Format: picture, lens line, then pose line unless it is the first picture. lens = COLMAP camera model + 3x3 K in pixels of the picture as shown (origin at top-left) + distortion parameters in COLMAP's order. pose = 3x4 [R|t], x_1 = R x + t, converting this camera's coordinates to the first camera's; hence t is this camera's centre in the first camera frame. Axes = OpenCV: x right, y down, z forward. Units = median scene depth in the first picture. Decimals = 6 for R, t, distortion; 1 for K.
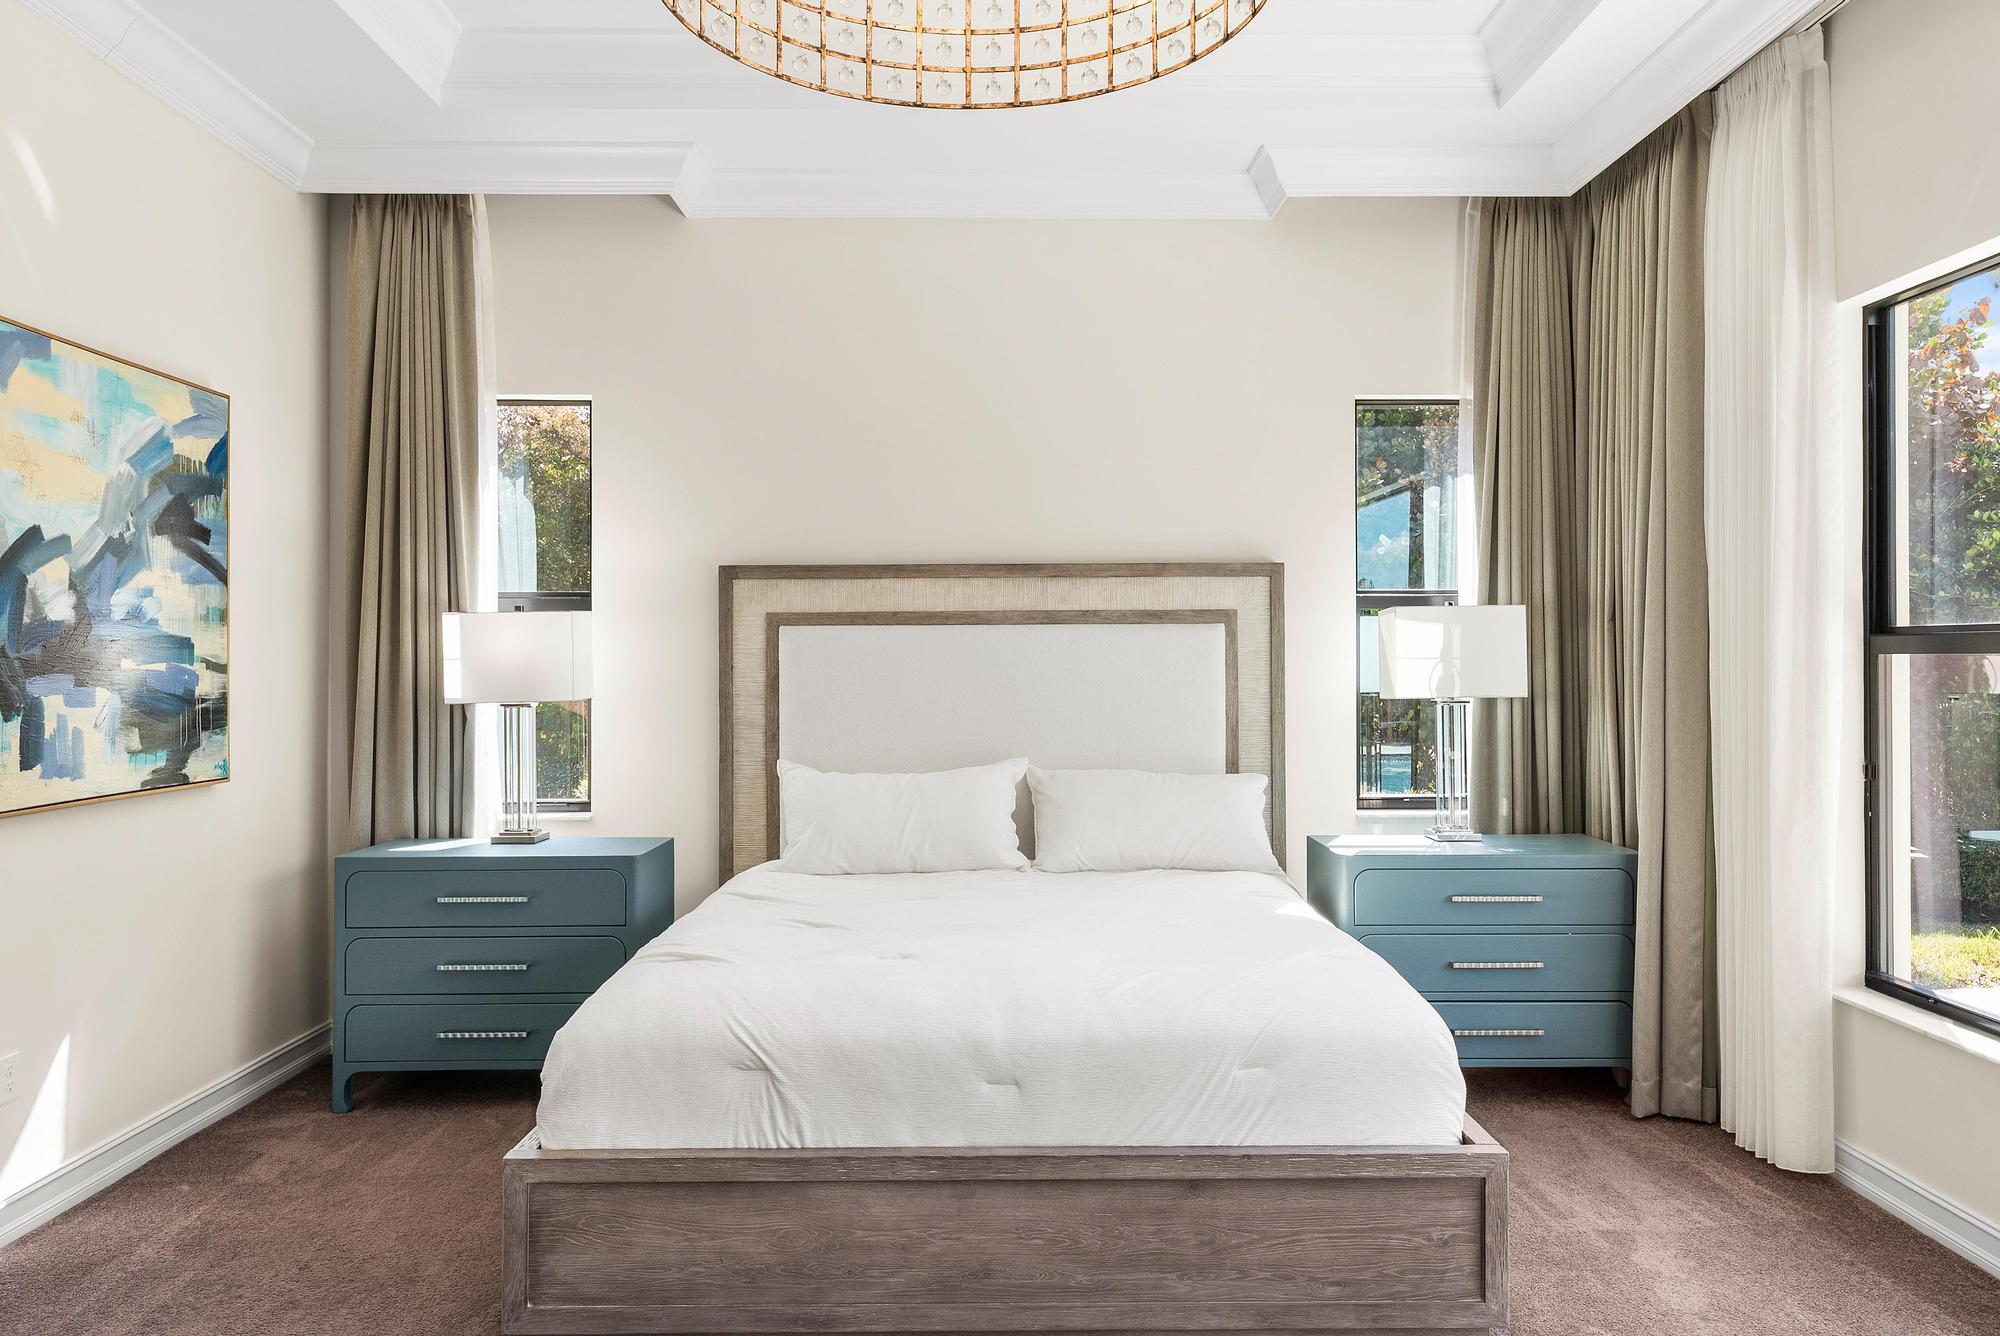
lens RADIAL K [[1348.4, 0, 1009.2], [0, 1348.4, 660.1], [0, 0, 1]] dist [0.003029, 0.003090]
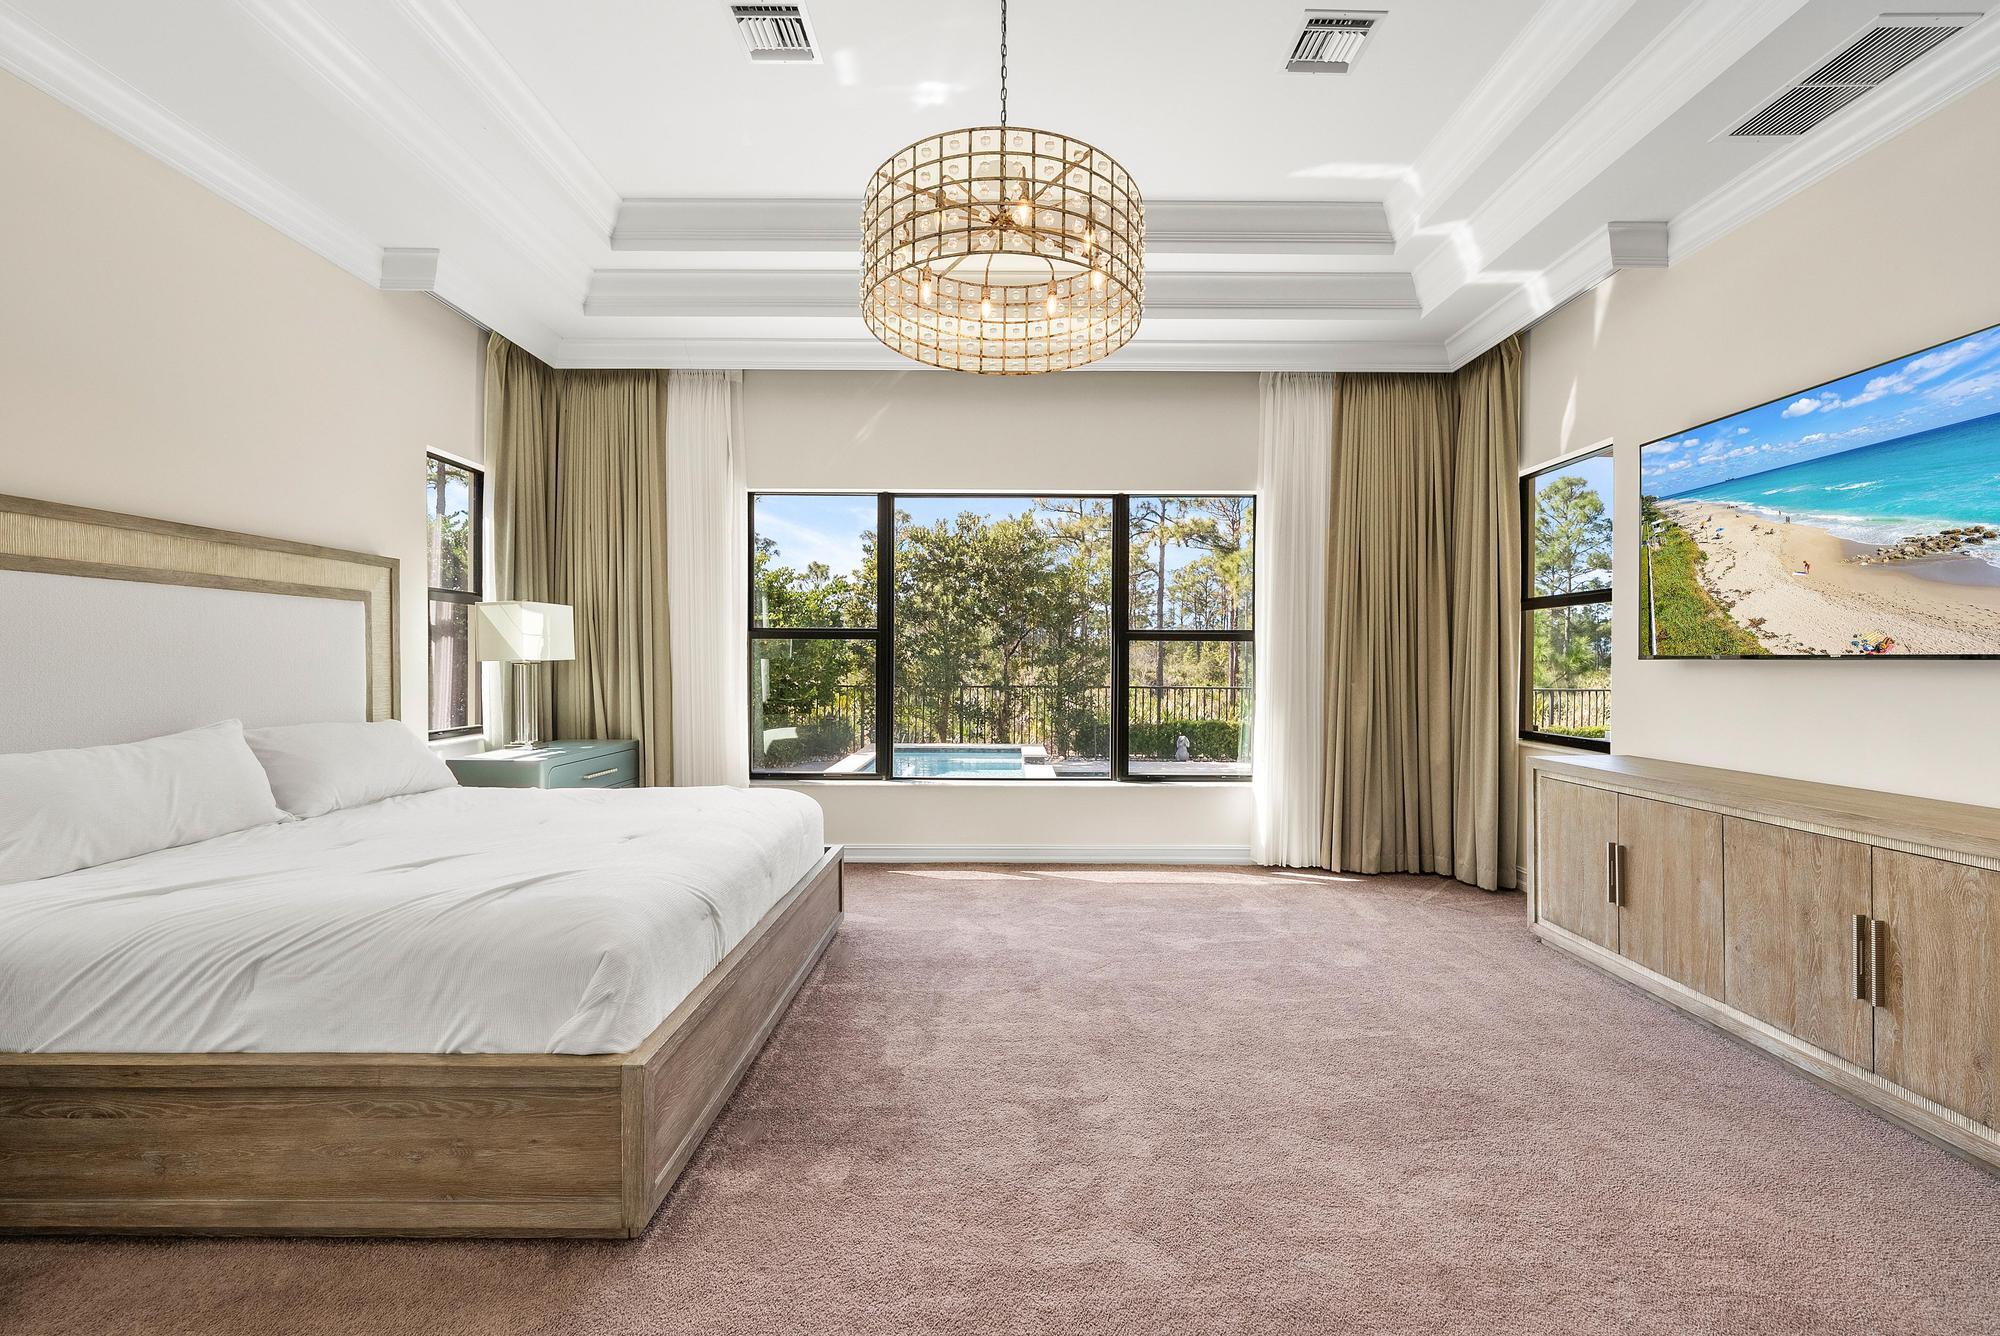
lens RADIAL K [[785.8, 0, 1006.6], [0, 785.8, 656.9], [0, 0, 1]] dist [-0.000532, 0.000170]
pose [[0.016823, 0.007679, 0.999829, -0.748447], [-0.002245, 0.999968, -0.007642, 0.037428], [-0.999856, -0.002116, 0.016839, 0.538087]]
